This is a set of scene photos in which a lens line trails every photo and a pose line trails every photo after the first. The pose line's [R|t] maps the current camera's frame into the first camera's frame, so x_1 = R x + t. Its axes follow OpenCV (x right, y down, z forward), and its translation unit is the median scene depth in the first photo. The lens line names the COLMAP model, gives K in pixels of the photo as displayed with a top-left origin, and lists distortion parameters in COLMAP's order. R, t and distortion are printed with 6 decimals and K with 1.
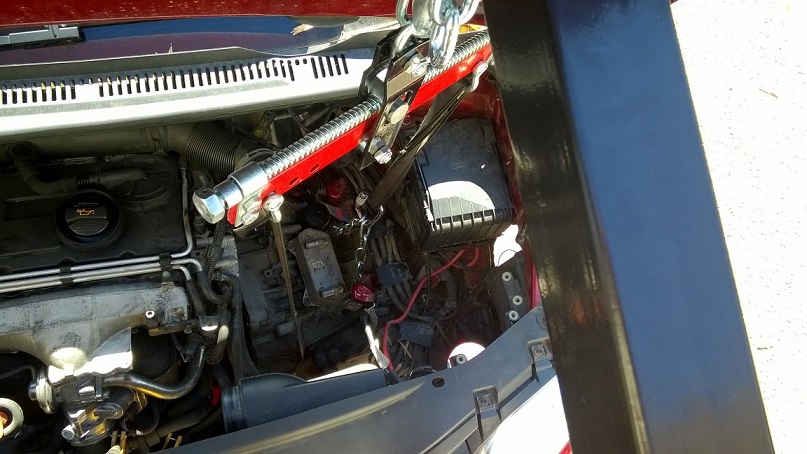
lens RADIAL K [[630.3, 0, 403.5], [0, 630.3, 227.0], [0, 0, 1]] dist [0.064014, -0.119962]
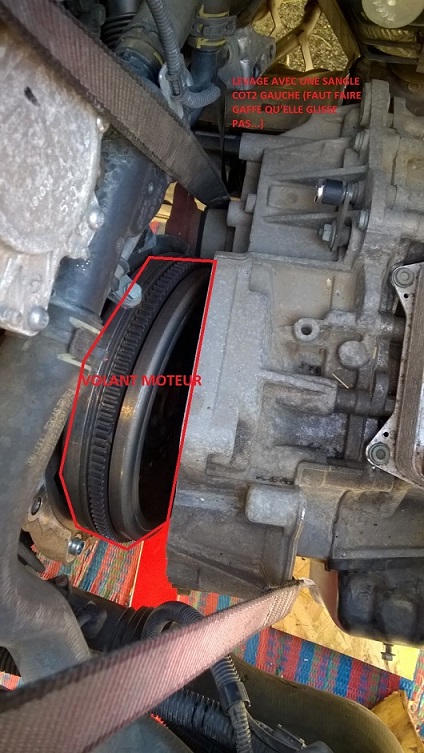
lens RADIAL K [[588.1, 0, 212.0], [0, 588.1, 376.5], [0, 0, 1]] dist [0.064014, -0.119962]
pose [[0.770981, 0.414050, -0.483892, -0.093784], [-0.332821, 0.909750, 0.248162, 0.036449], [0.542972, -0.030278, 0.839205, 0.748449]]
